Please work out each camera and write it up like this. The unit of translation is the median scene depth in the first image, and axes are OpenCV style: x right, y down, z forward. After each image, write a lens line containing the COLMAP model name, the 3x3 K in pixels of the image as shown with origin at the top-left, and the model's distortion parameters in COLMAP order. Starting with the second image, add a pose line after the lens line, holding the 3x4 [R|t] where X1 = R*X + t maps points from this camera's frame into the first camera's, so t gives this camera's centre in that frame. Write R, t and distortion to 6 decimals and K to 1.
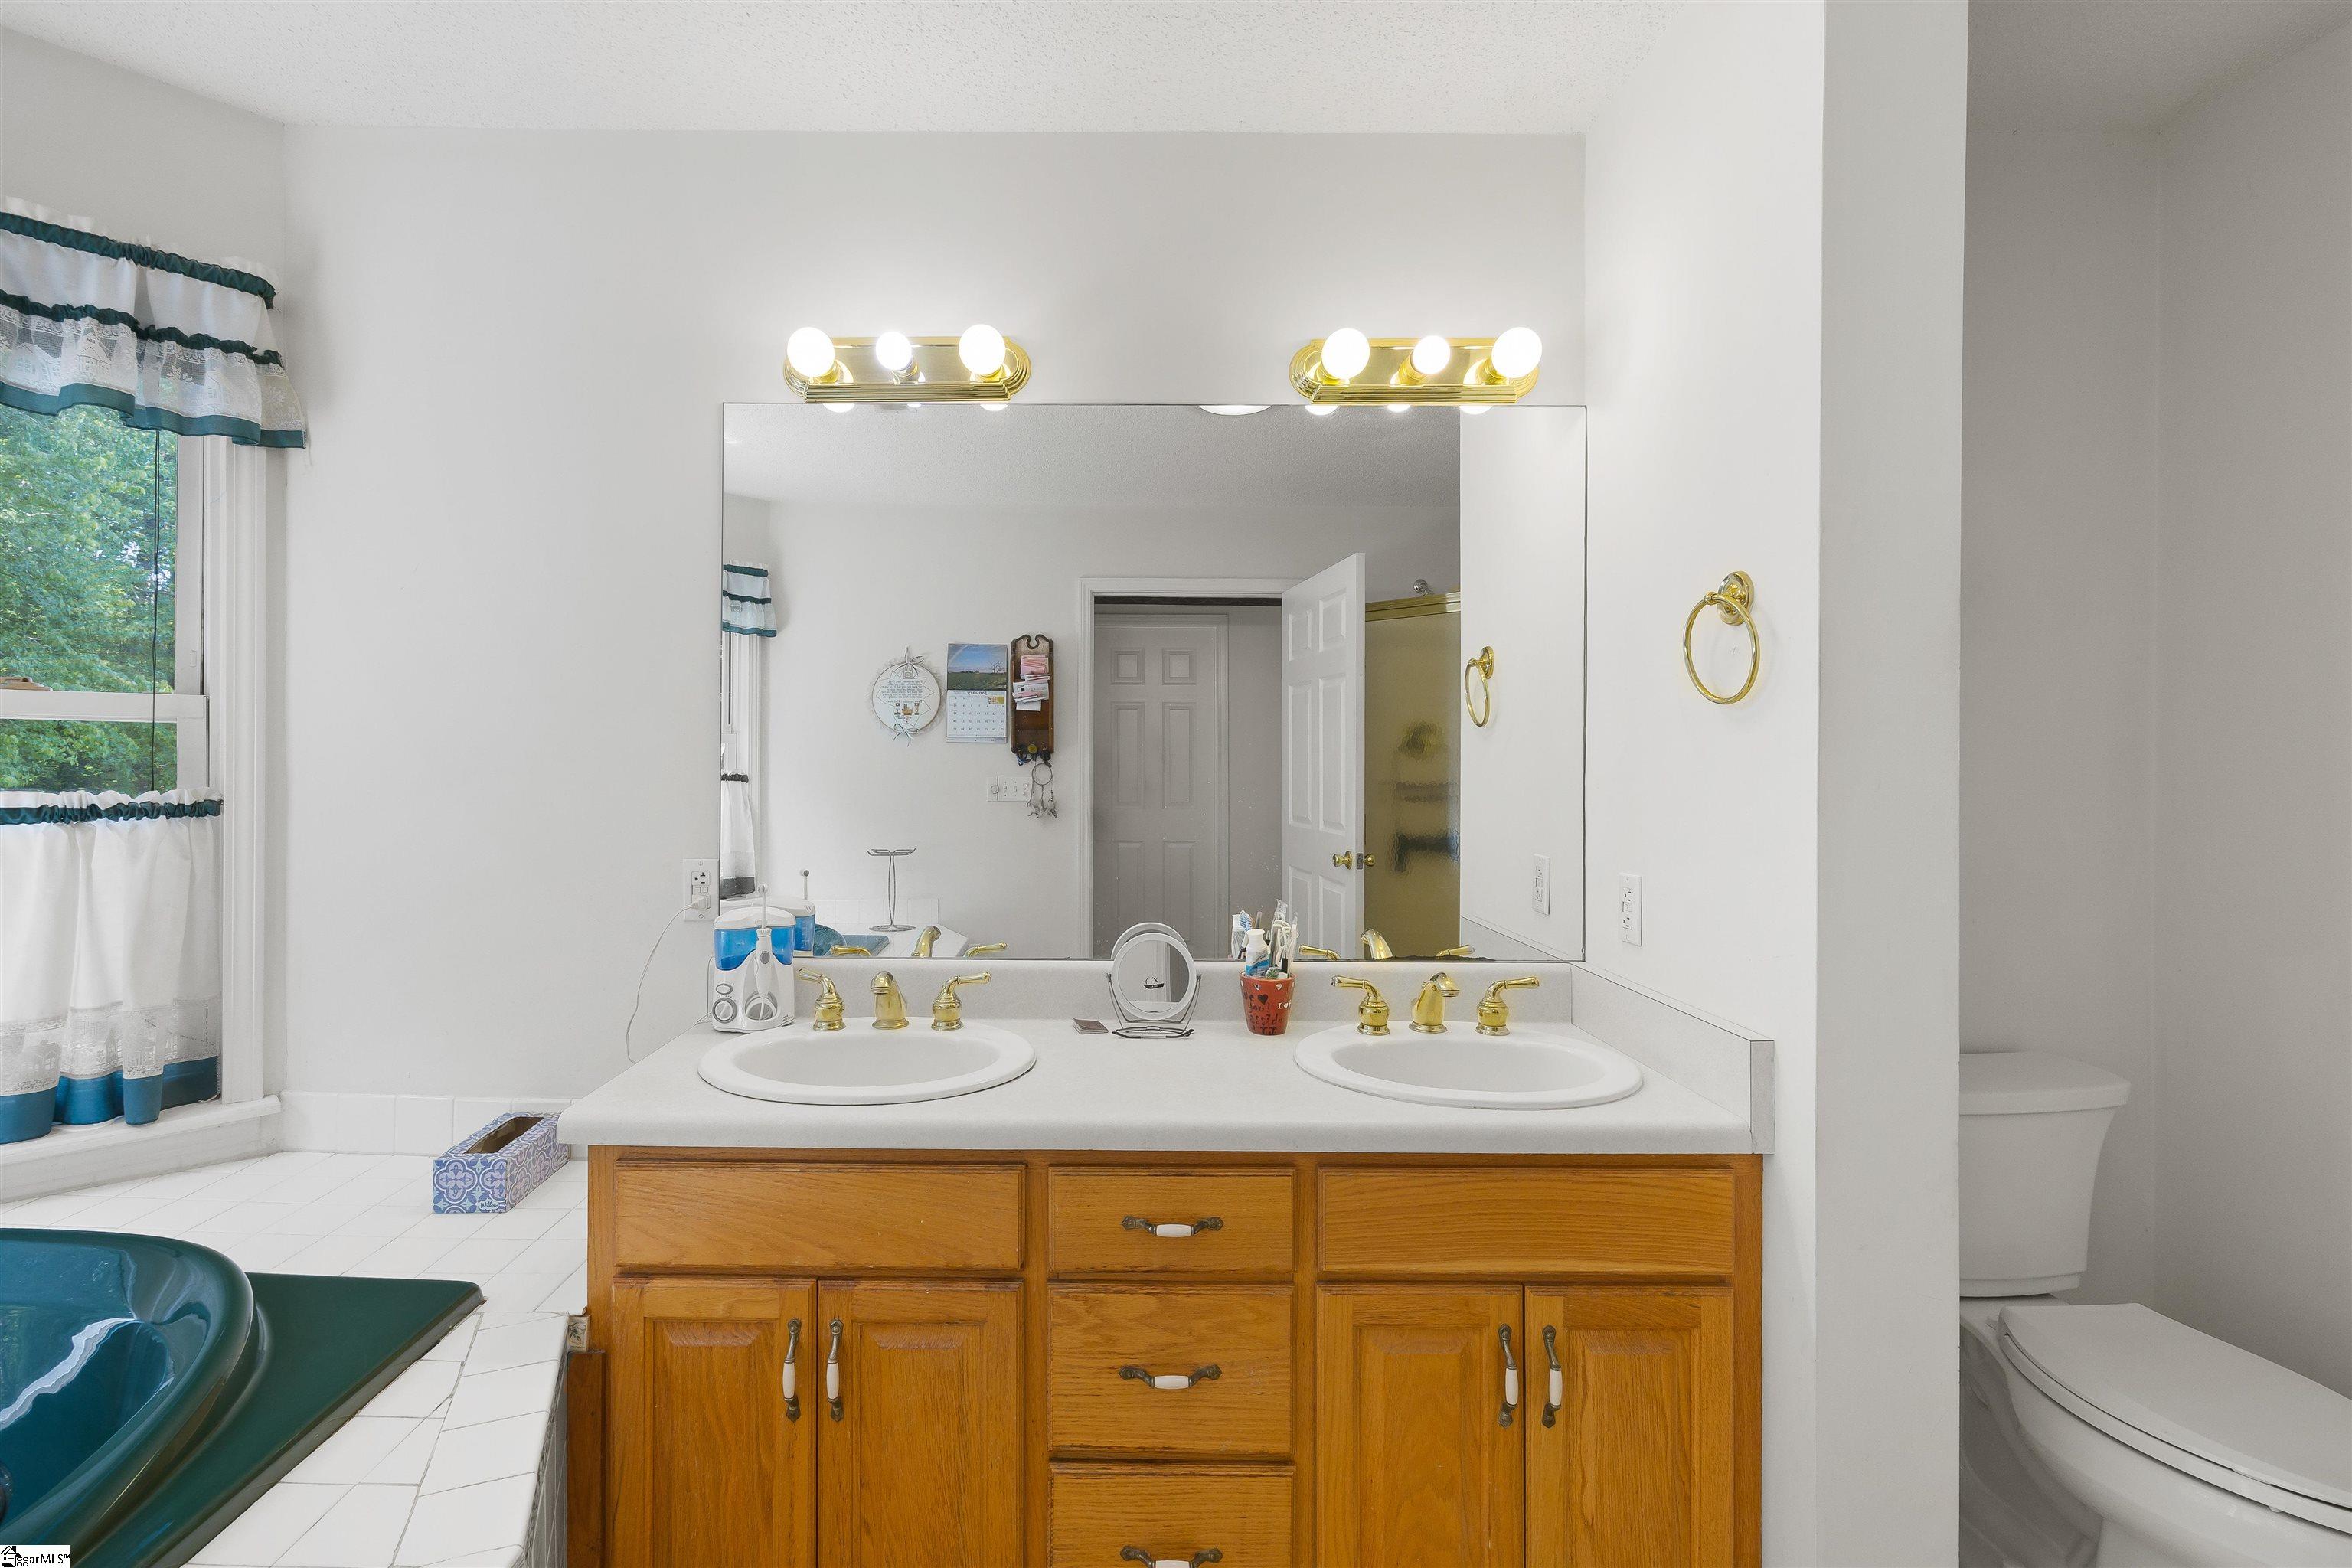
lens RADIAL K [[964.0, 0, 1009.1], [0, 964.0, 763.2], [0, 0, 1]] dist [-0.002403, -0.000178]
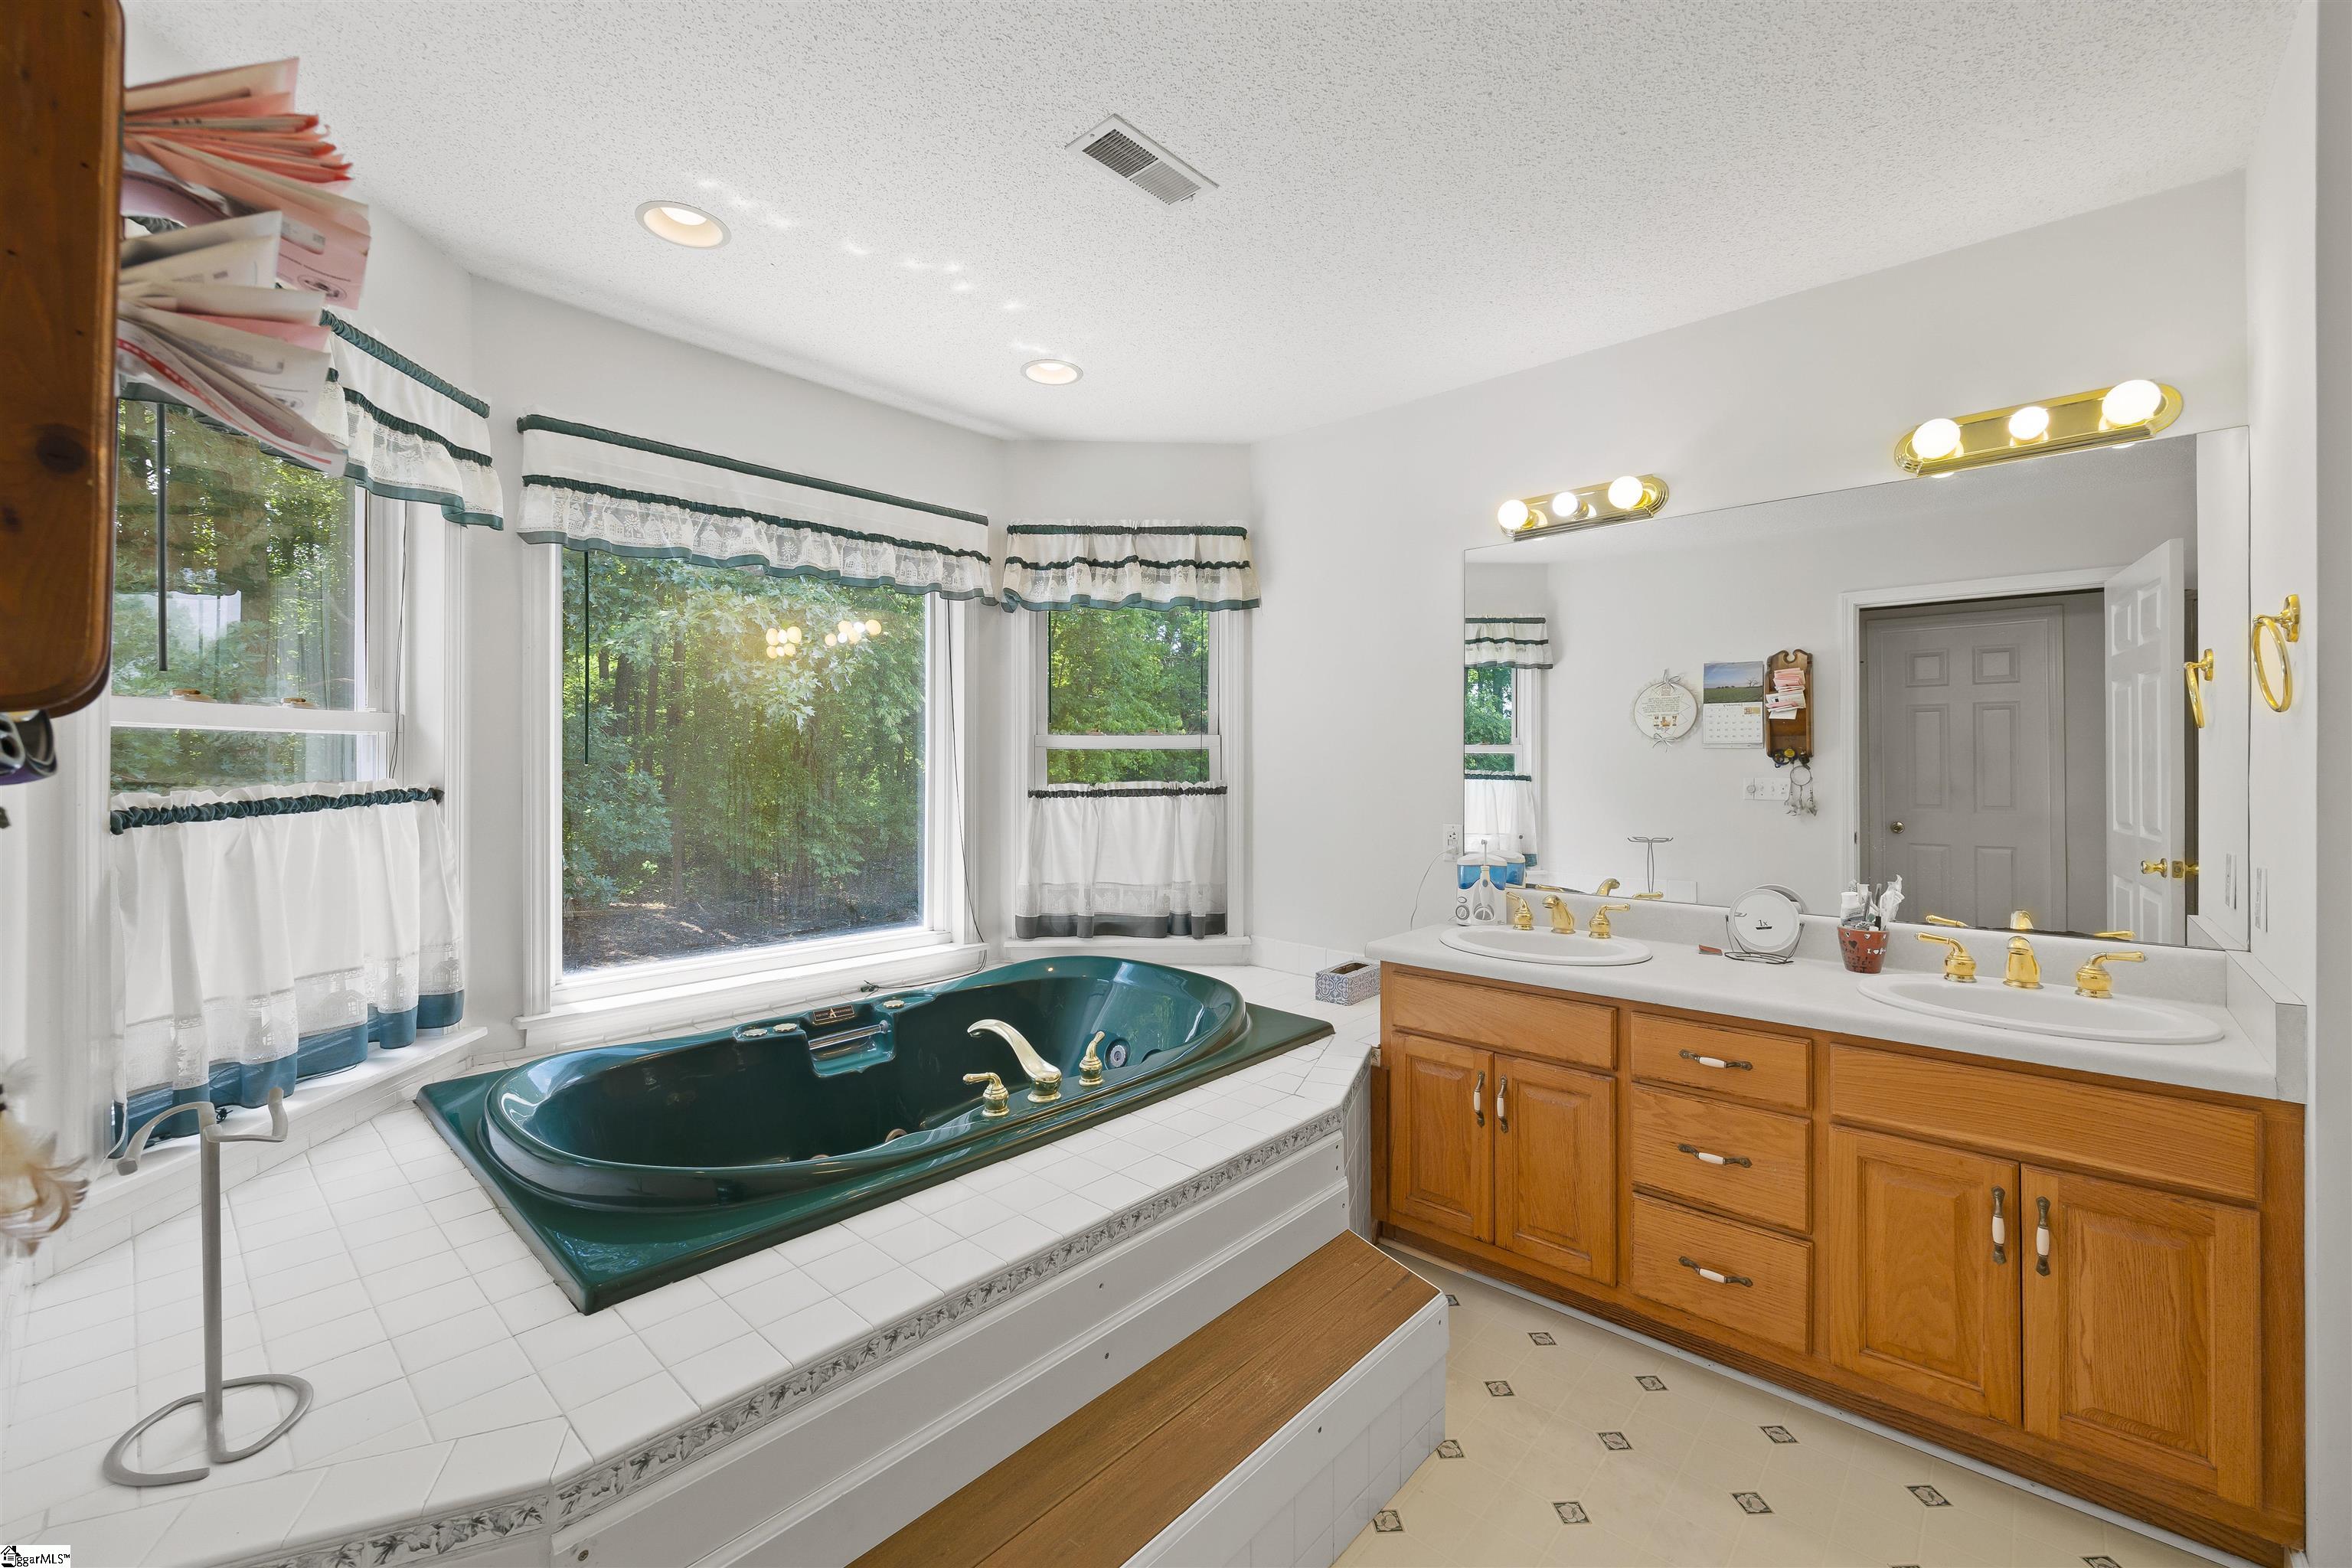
lens RADIAL K [[965.0, 0, 1201.9], [0, 965.0, 769.0], [0, 0, 1]] dist [-0.001333, -0.000170]
pose [[0.776947, -0.002858, -0.629560, 0.437921], [0.004030, 0.999992, 0.000434, 0.000512], [0.629553, -0.002875, 0.776952, -0.637446]]
